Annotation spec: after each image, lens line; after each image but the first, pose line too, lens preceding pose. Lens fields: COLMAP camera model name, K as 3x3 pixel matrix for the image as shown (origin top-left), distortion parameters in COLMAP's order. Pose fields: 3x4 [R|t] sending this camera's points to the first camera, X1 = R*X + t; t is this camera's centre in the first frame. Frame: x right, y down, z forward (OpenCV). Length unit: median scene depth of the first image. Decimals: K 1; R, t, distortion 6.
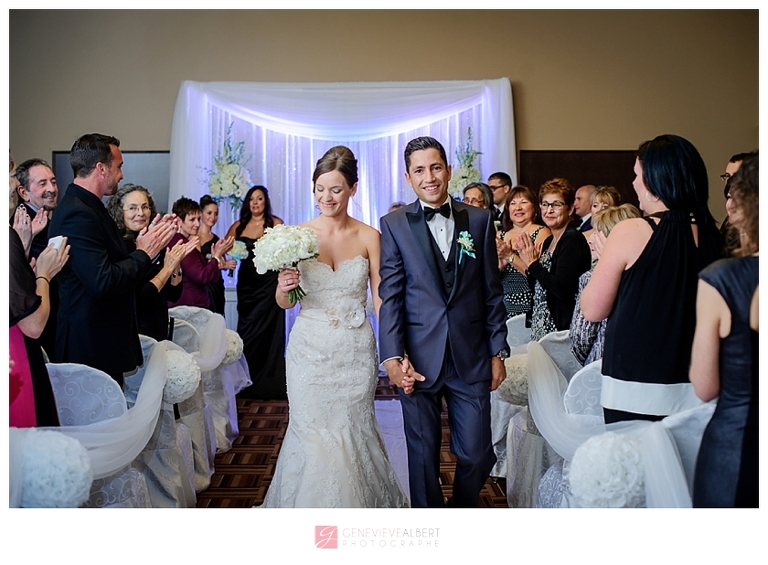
lens RADIAL K [[1213.0, 0, 387.4], [0, 1213.0, 279.8], [0, 0, 1]] dist [-0.138020, 0.000000]
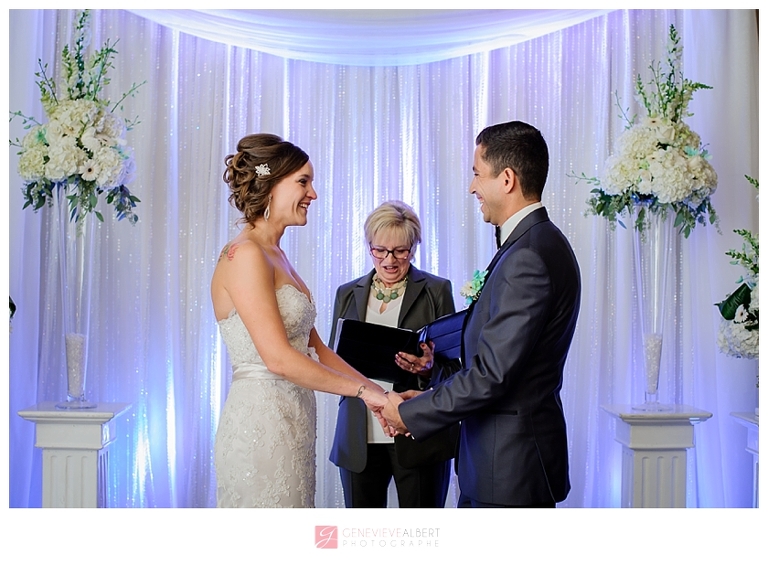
lens RADIAL K [[1213.0, 0, 382.7], [0, 1213.0, 255.2], [0, 0, 1]] dist [-0.138020, 0.000000]
pose [[0.999866, 0.016017, -0.003449, -0.026487], [-0.016227, 0.997174, -0.073360, -0.017182], [0.002264, 0.073406, 0.997300, 0.589176]]
